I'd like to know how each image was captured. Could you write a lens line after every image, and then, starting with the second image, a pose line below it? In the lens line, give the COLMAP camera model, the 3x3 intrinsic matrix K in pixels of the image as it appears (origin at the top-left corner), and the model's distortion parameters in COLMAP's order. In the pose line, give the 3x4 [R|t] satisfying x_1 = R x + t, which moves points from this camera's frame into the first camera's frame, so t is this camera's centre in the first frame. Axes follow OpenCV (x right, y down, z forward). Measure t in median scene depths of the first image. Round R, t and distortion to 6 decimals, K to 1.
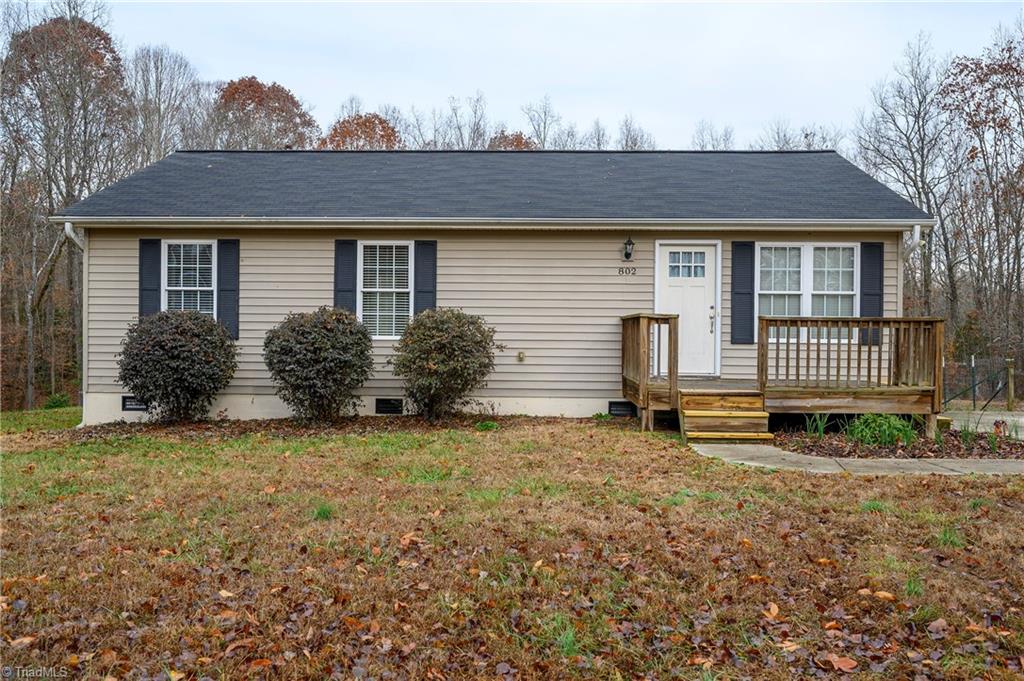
lens RADIAL K [[881.4, 0, 512.0], [0, 881.4, 340.5], [0, 0, 1]] dist [-0.010671, -0.001434]
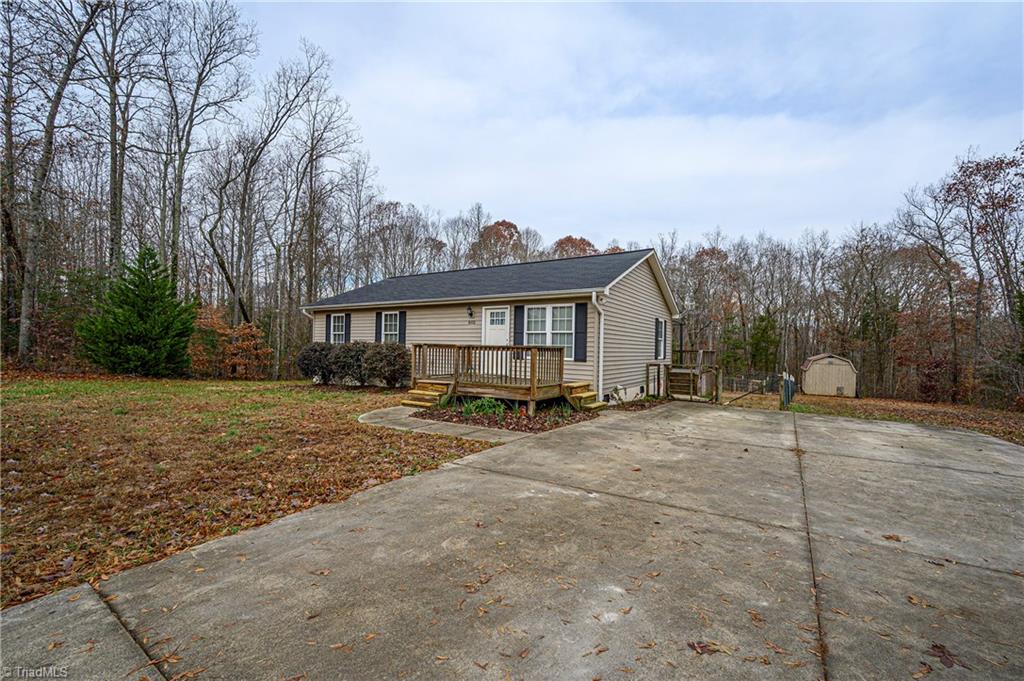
lens RADIAL K [[421.0, 0, 512.0], [0, 421.0, 340.5], [0, 0, 1]] dist [0.000205, -0.000004]
pose [[0.863203, -0.000840, -0.504857, 0.703957], [-0.018201, 0.999297, -0.032783, -0.006785], [0.504529, 0.037488, 0.862580, 0.207144]]
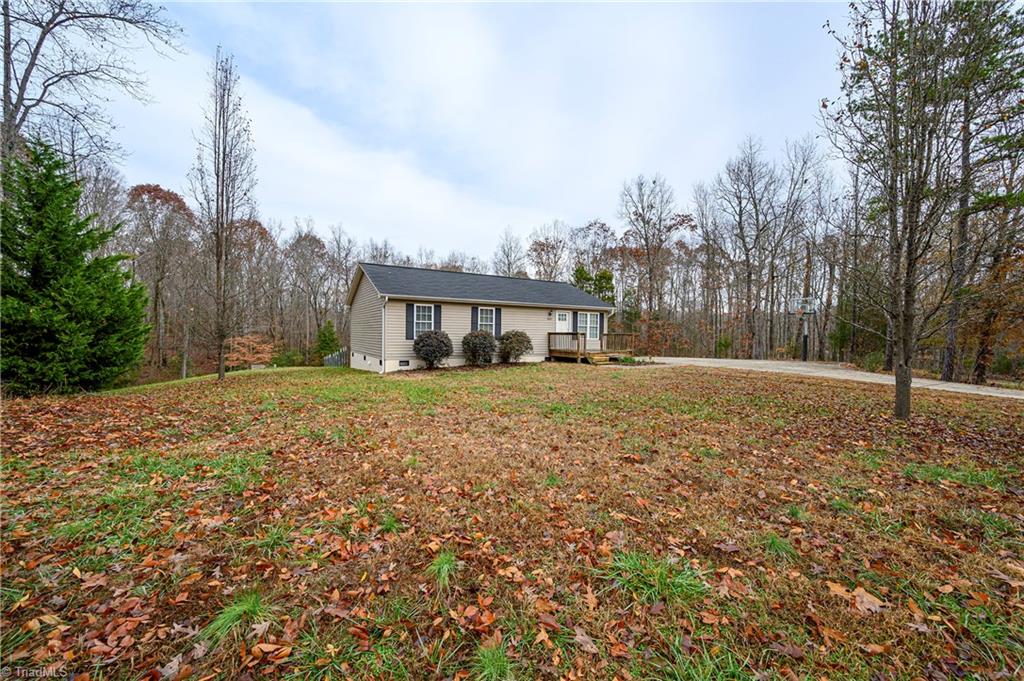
lens RADIAL K [[405.7, 0, 512.0], [0, 405.7, 340.5], [0, 0, 1]] dist [-0.000754, -0.000078]
pose [[0.832620, -0.006987, 0.553801, -0.872152], [0.015046, 0.999837, -0.010006, 0.019114], [-0.553641, 0.016663, 0.832589, -0.239678]]
